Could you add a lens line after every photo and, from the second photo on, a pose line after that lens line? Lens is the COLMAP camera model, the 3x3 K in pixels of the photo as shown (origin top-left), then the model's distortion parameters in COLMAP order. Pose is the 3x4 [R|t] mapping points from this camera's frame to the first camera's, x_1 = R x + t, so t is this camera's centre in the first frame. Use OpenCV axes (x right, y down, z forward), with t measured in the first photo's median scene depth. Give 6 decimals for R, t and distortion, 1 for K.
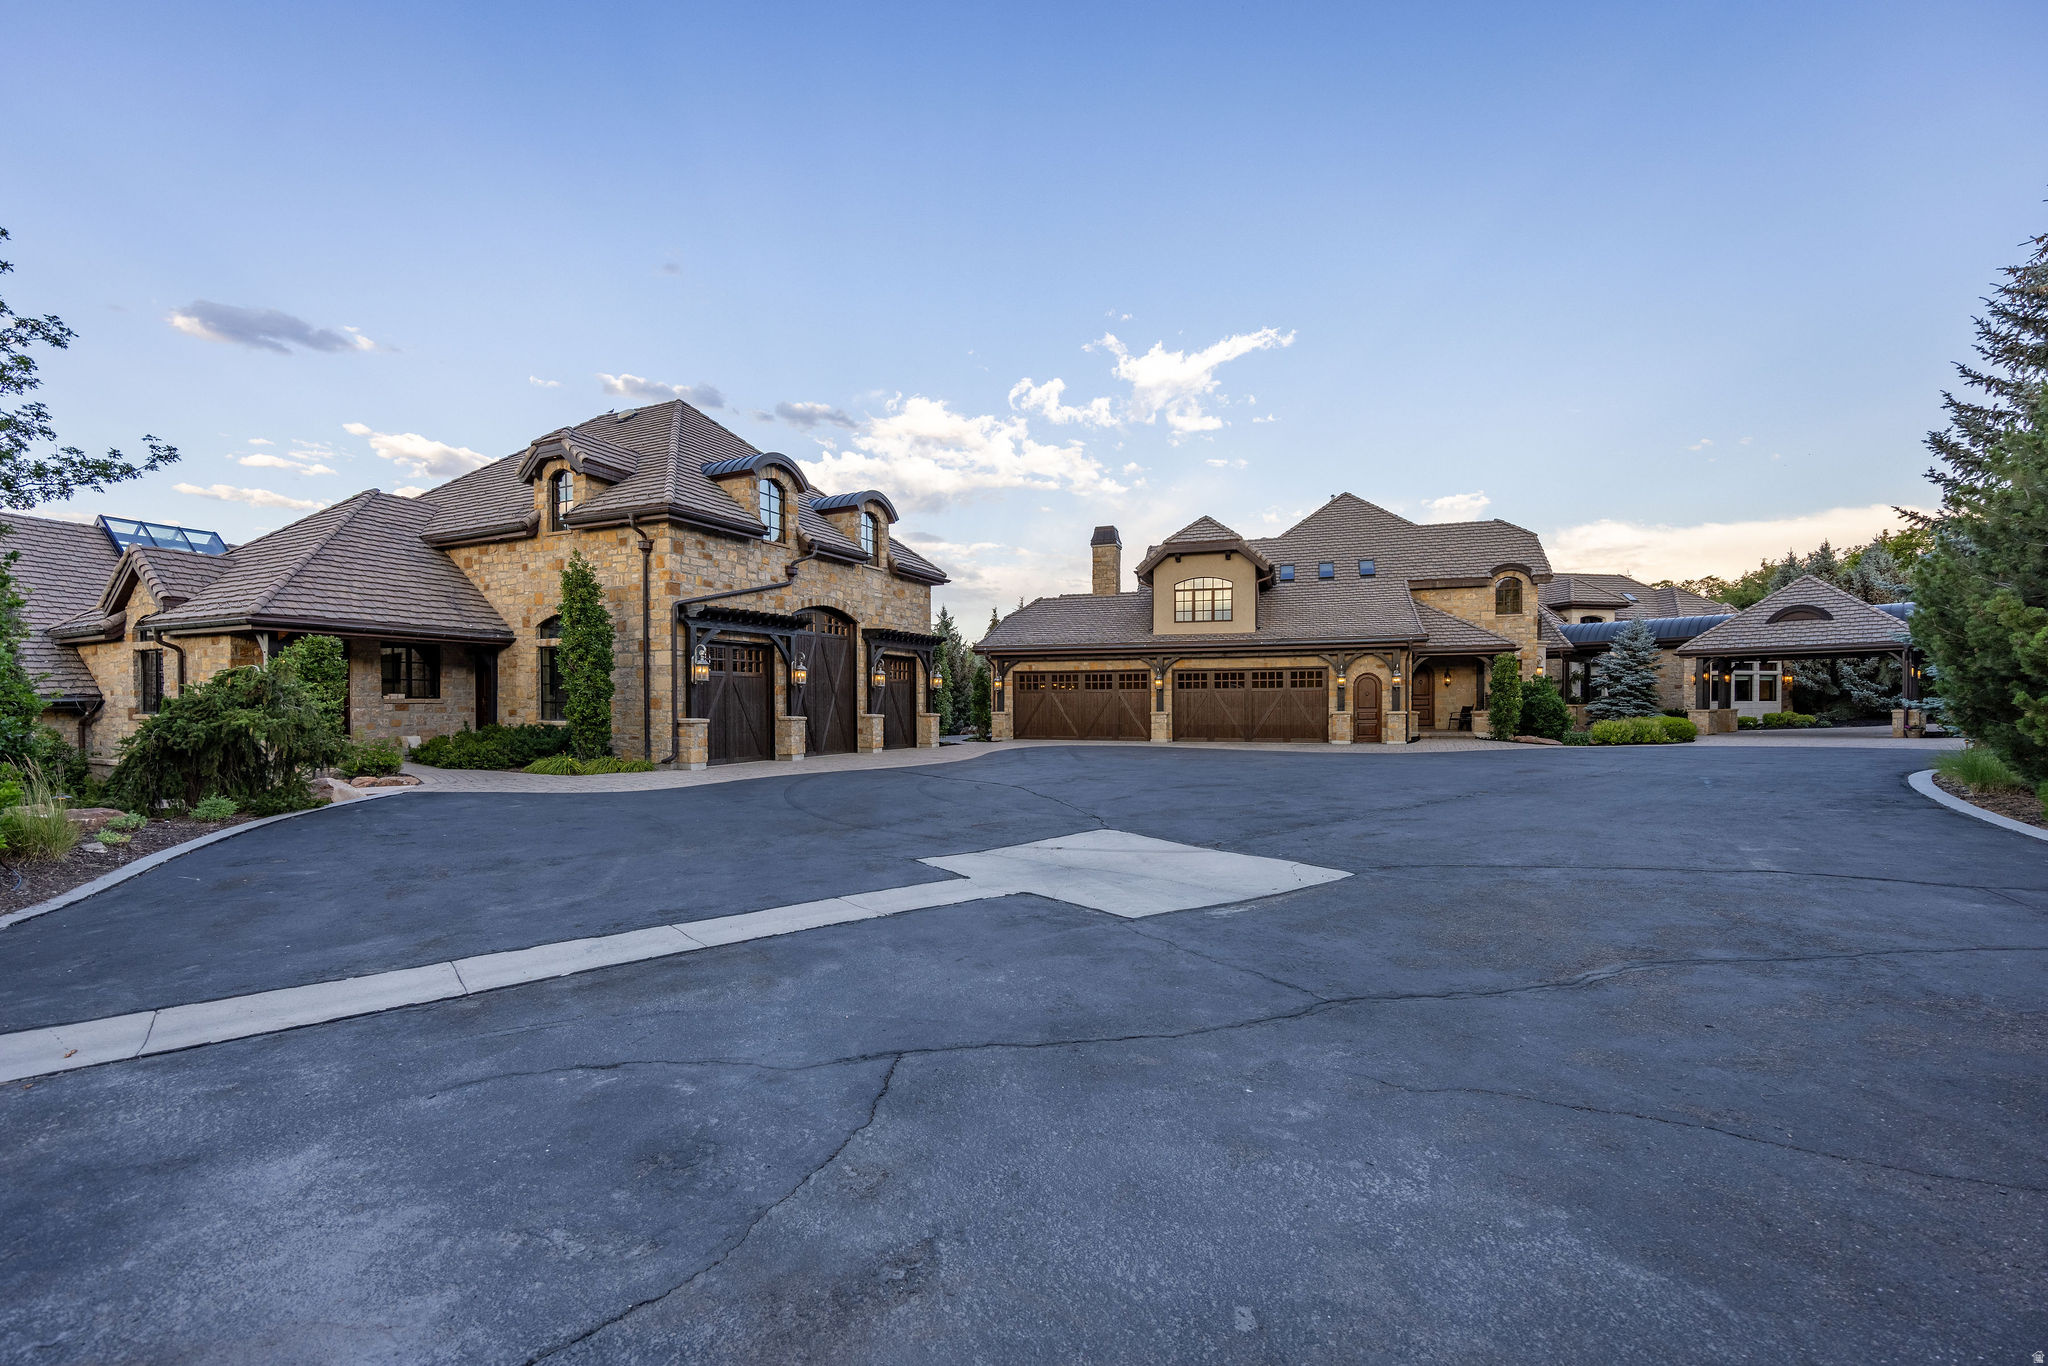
lens RADIAL K [[780.5, 0, 1038.9], [0, 780.5, 699.1], [0, 0, 1]] dist [-0.001012, -0.000229]
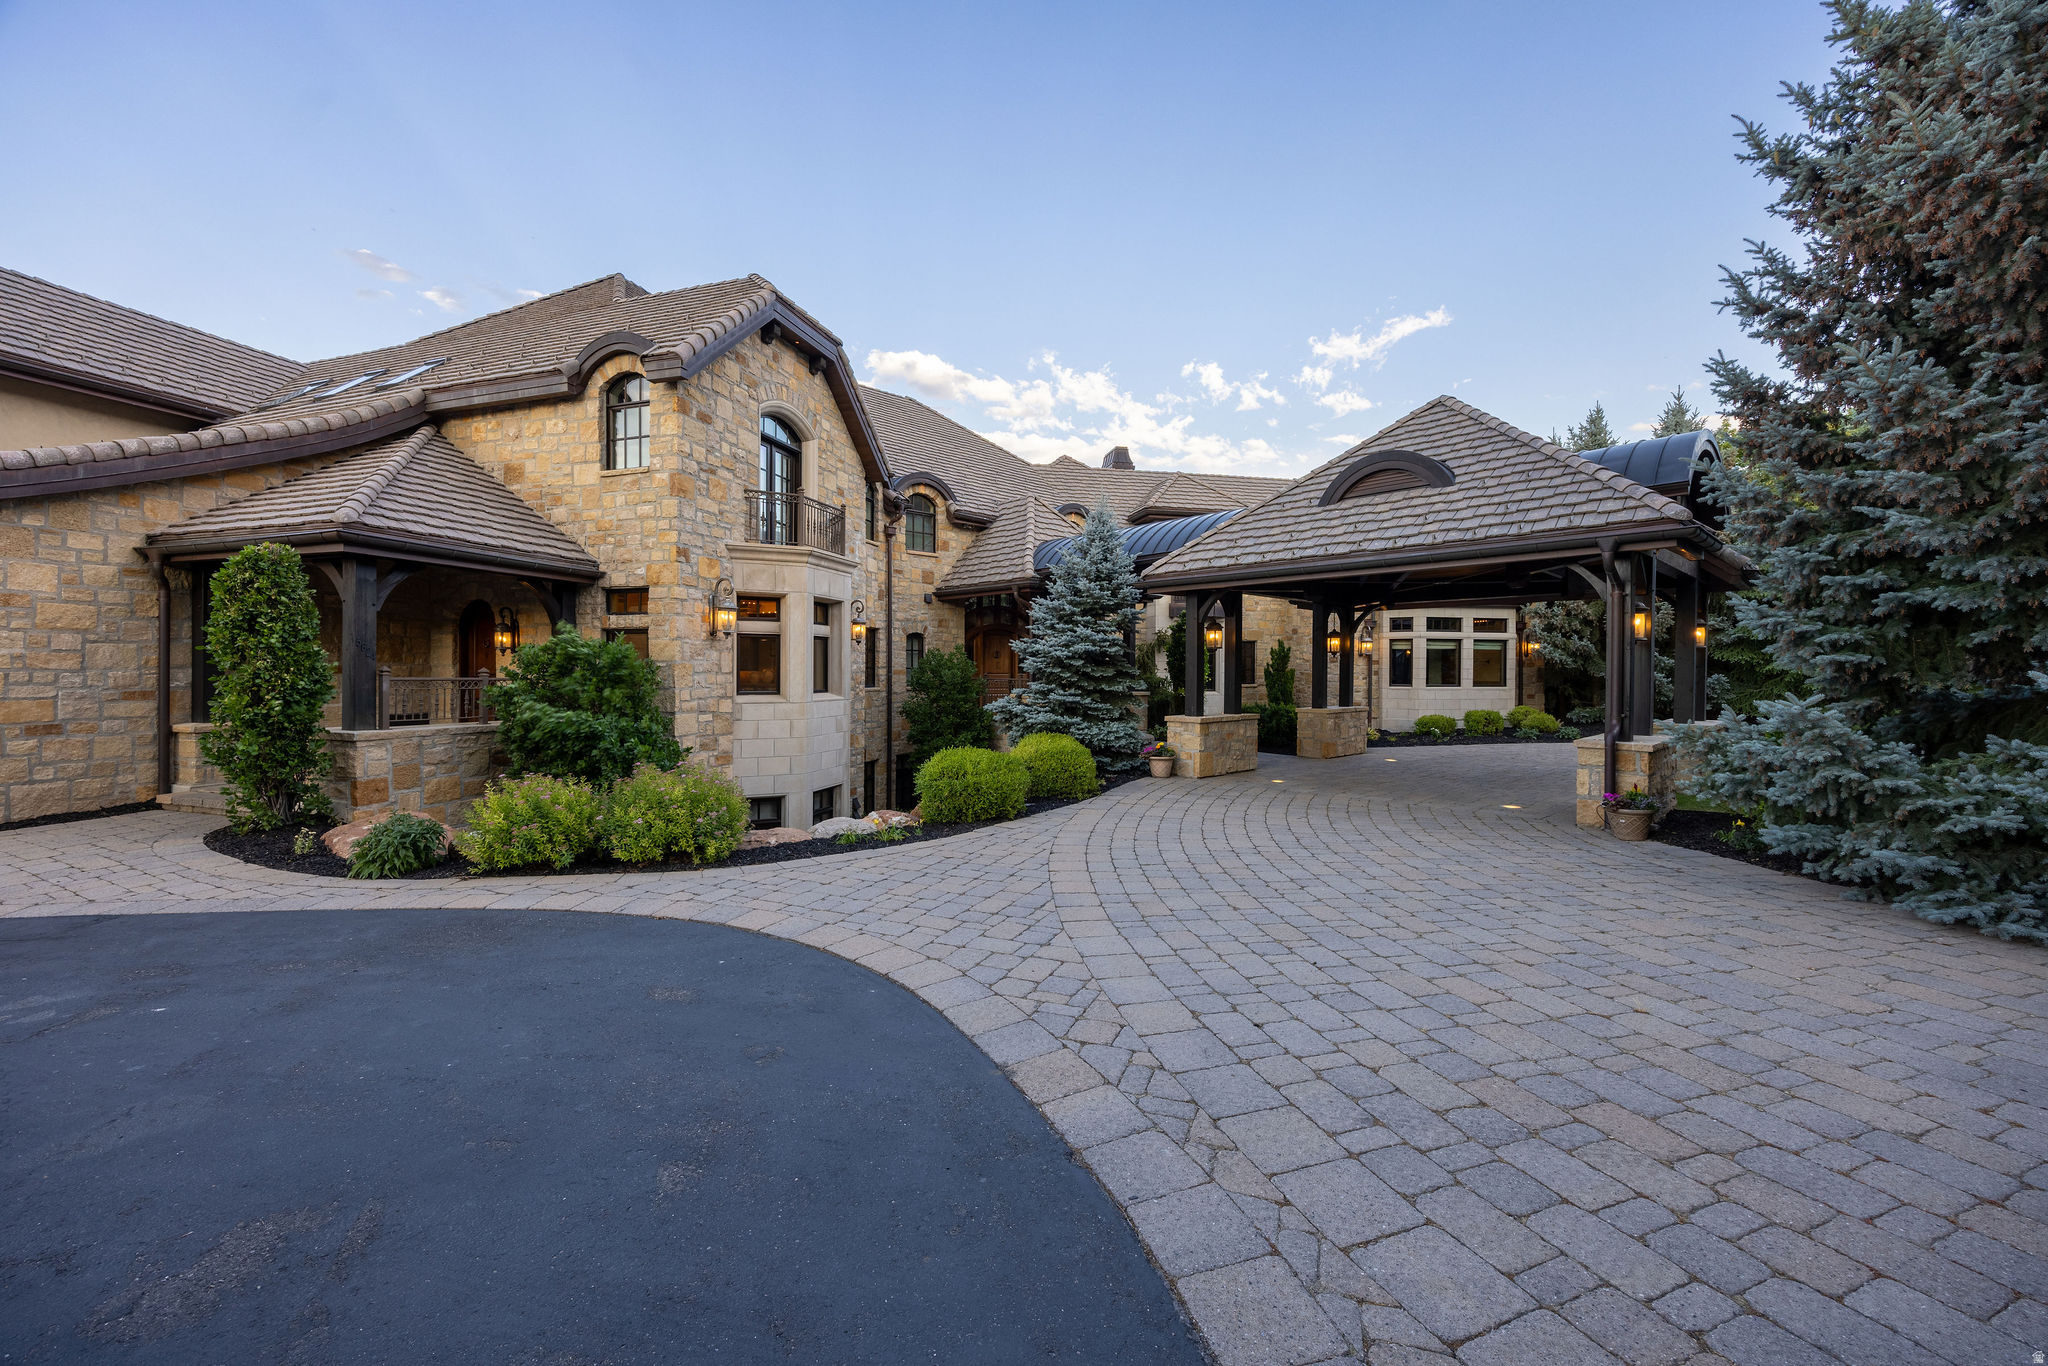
lens RADIAL K [[780.5, 0, 984.4], [0, 780.5, 676.1], [0, 0, 1]] dist [-0.001012, -0.000229]
pose [[0.999939, 0.008058, 0.007527, 1.158752], [-0.008135, 0.999914, 0.010282, -0.016199], [-0.007443, -0.010343, 0.999919, 0.908559]]
